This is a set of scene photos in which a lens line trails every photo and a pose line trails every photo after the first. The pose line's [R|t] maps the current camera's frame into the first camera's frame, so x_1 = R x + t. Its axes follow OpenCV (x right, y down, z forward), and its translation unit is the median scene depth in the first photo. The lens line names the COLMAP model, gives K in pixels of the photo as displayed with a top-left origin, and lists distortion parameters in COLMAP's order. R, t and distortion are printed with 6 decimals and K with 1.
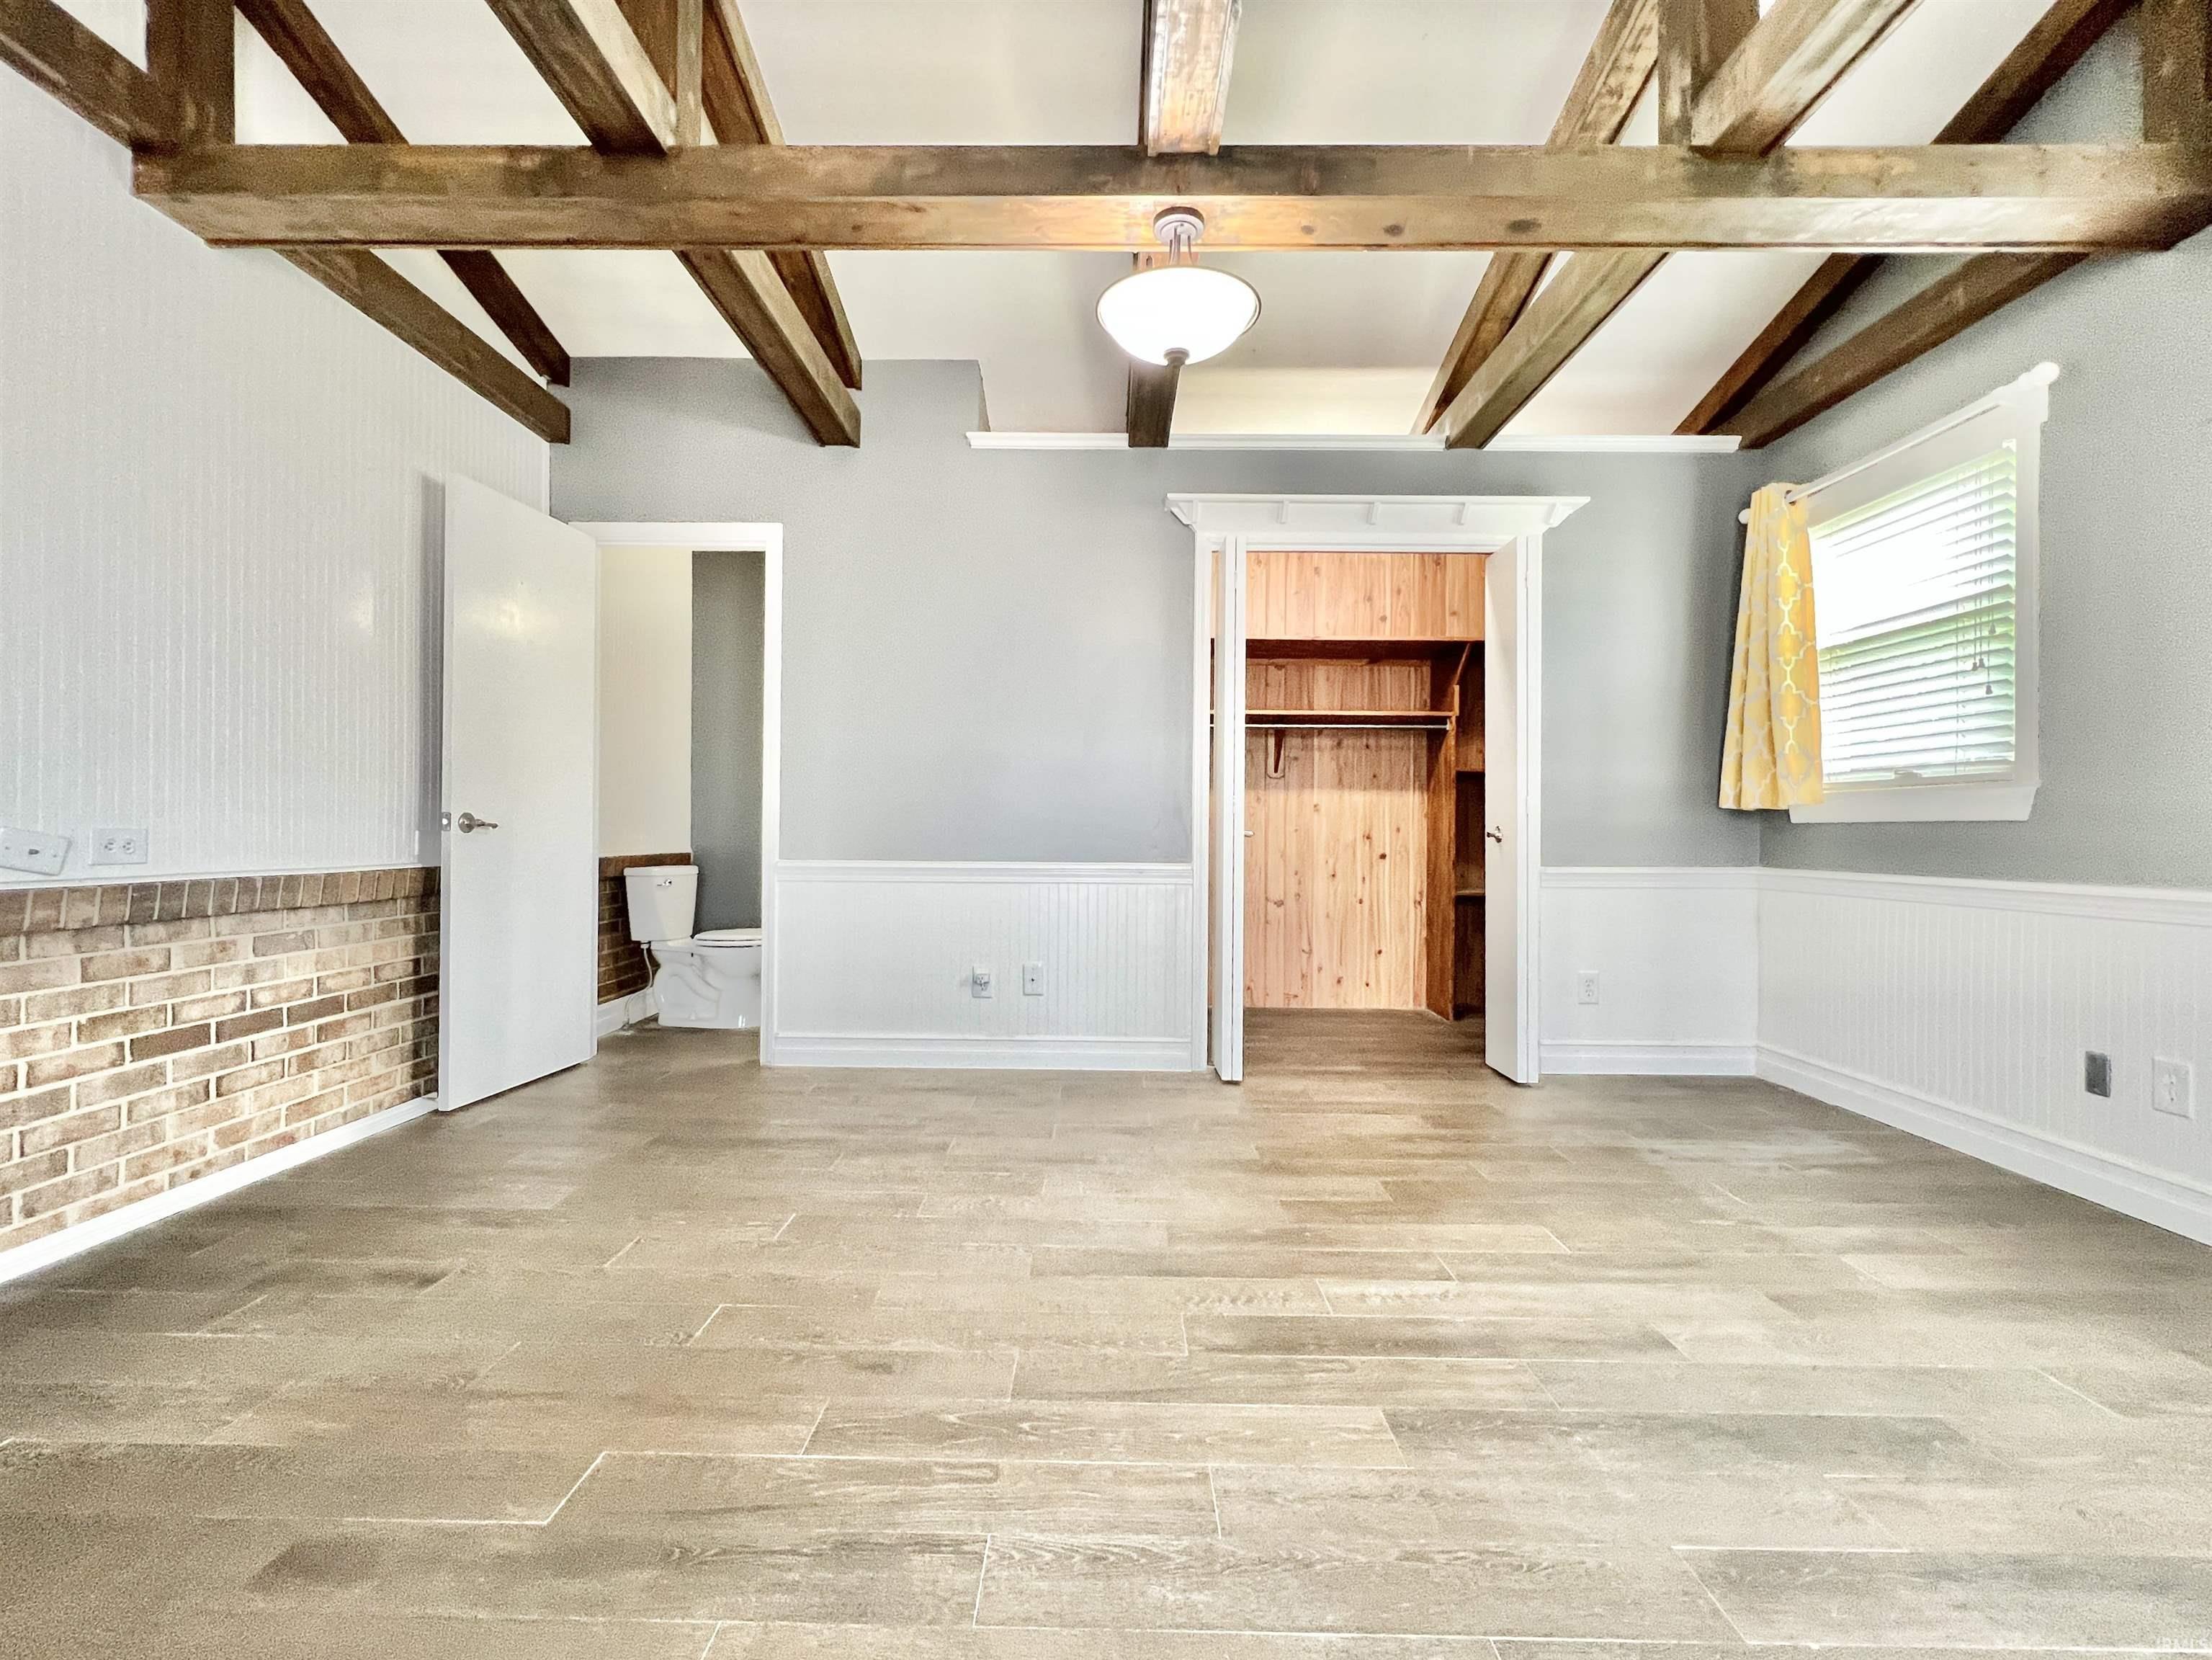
lens RADIAL K [[956.2, 0, 1098.4], [0, 956.2, 825.2], [0, 0, 1]] dist [-0.001397, -0.000135]
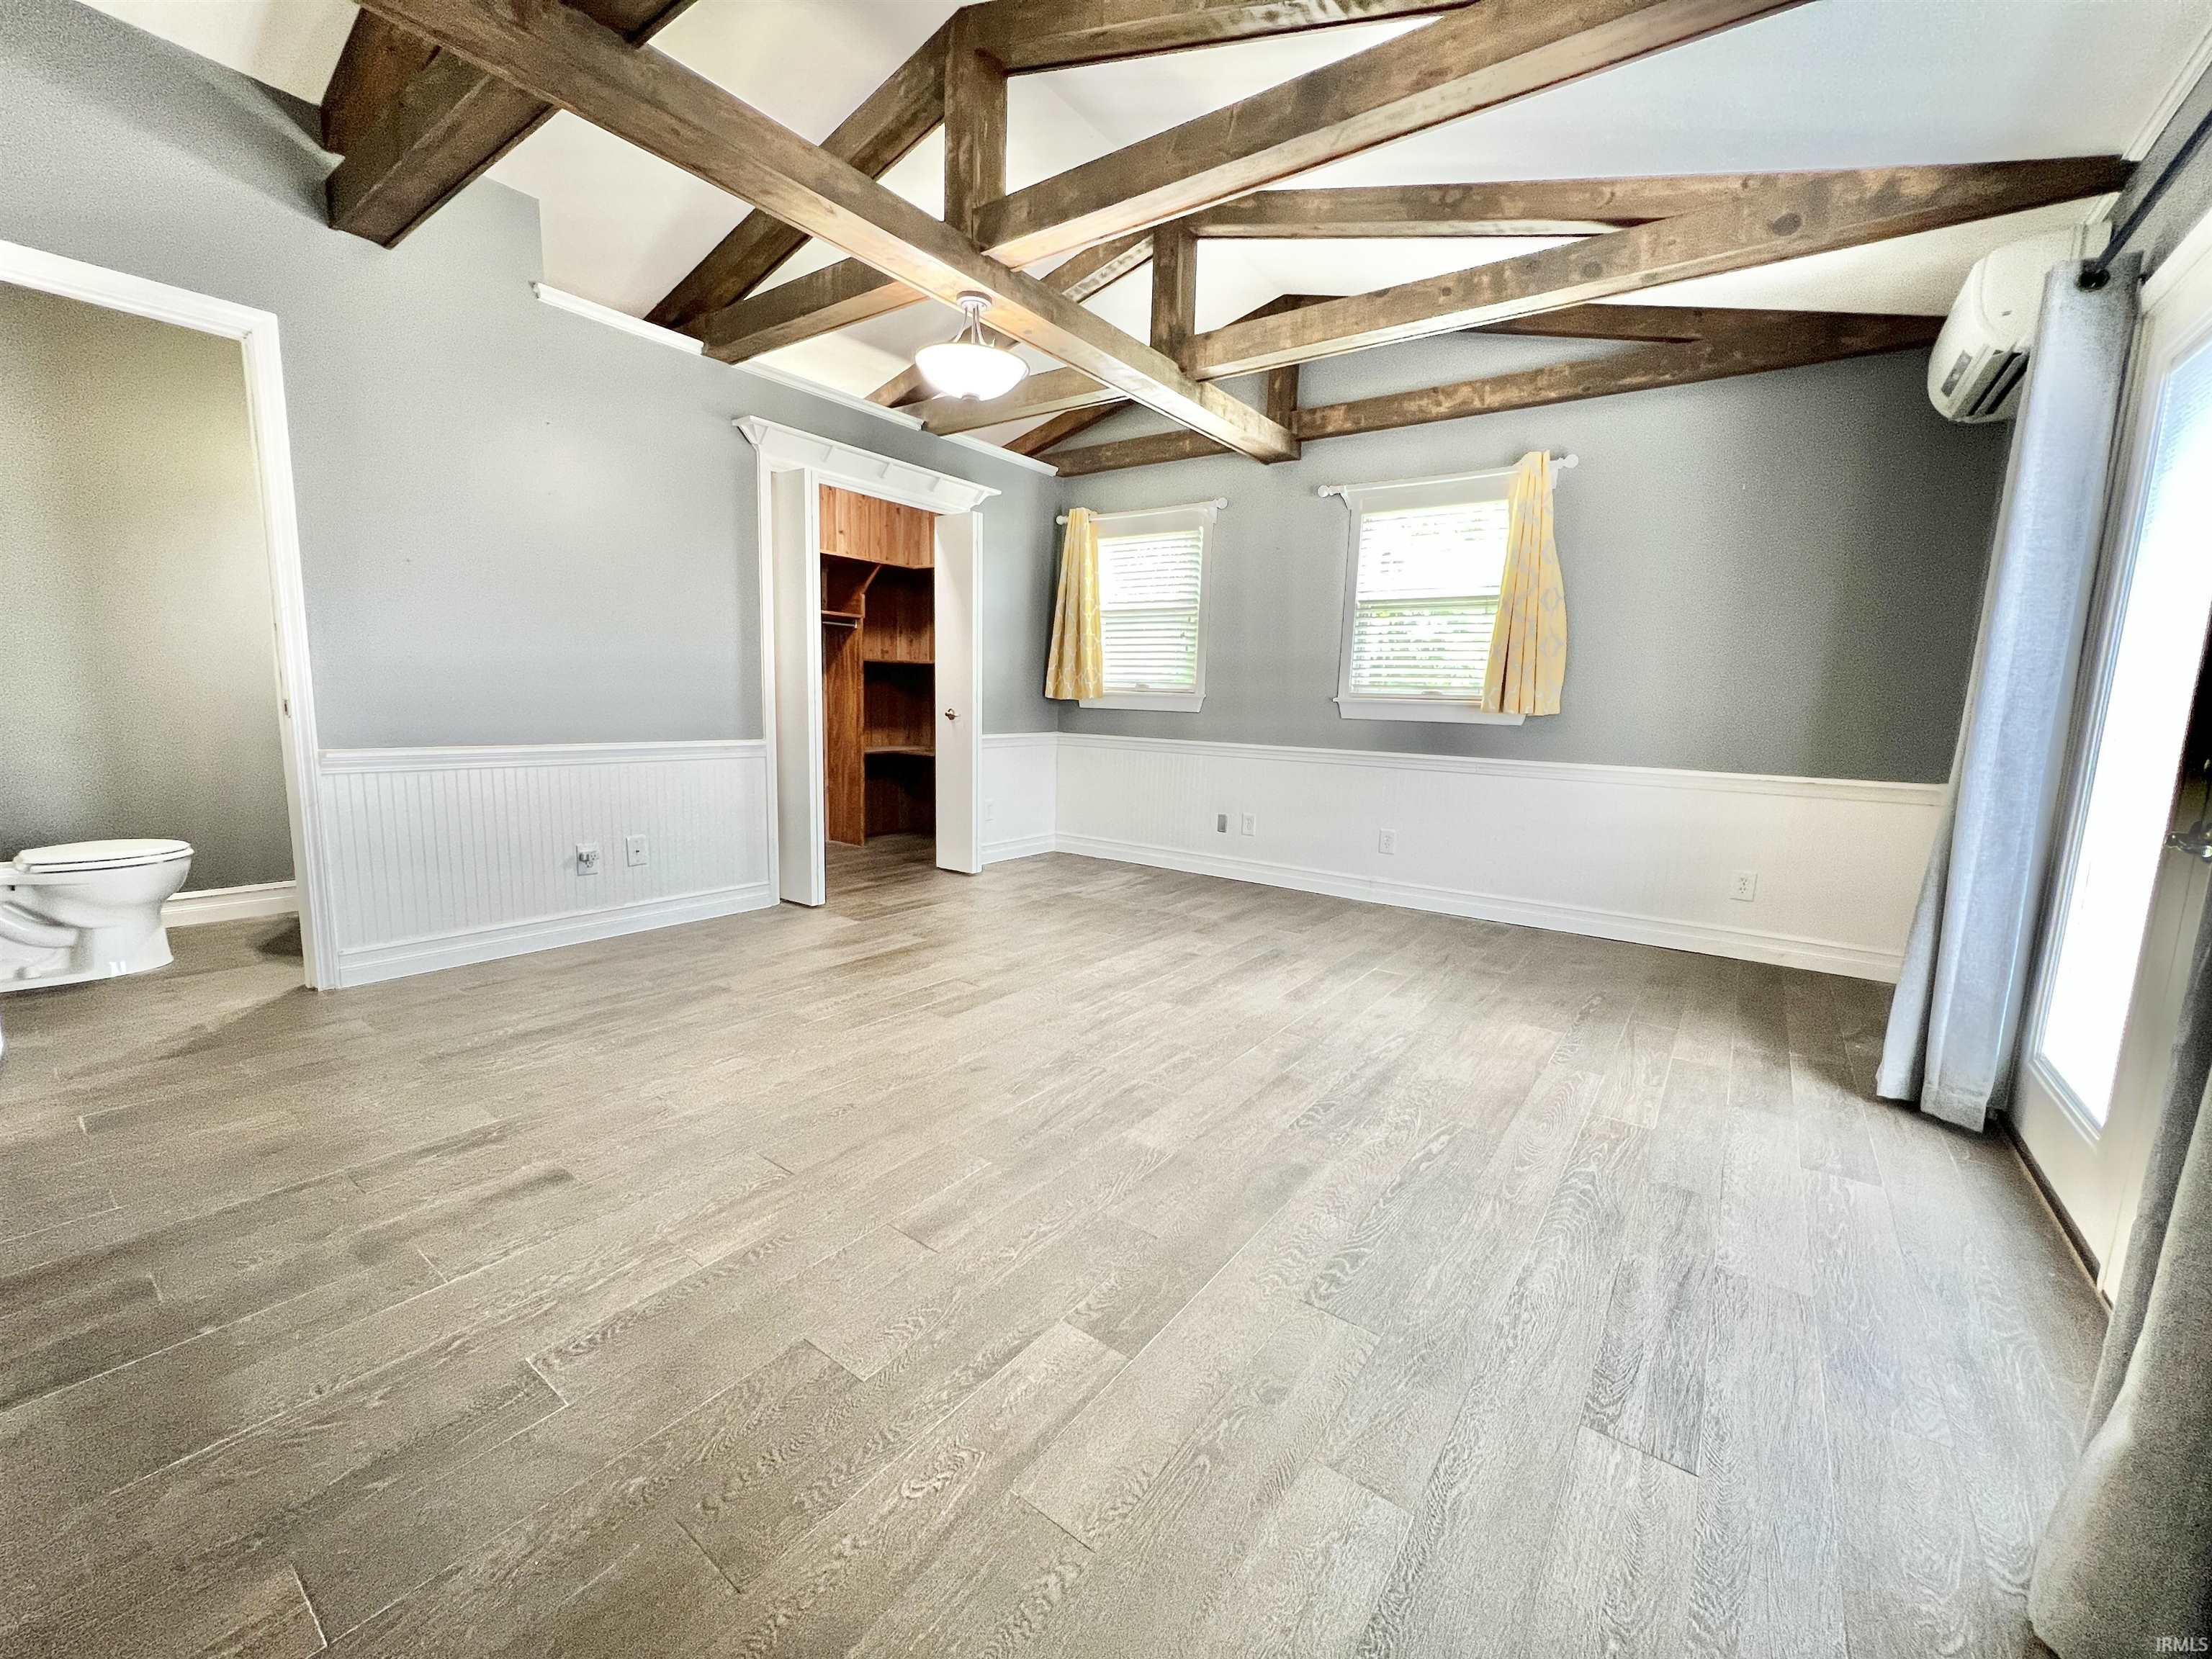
lens RADIAL K [[883.1, 0, 1099.5], [0, 883.1, 826.2], [0, 0, 1]] dist [-0.002715, 0.000029]
pose [[0.586165, -0.108597, 0.802880, -0.587001], [-0.030624, 0.987298, 0.155899, -0.040470], [-0.809612, -0.115970, 0.575394, 0.001318]]
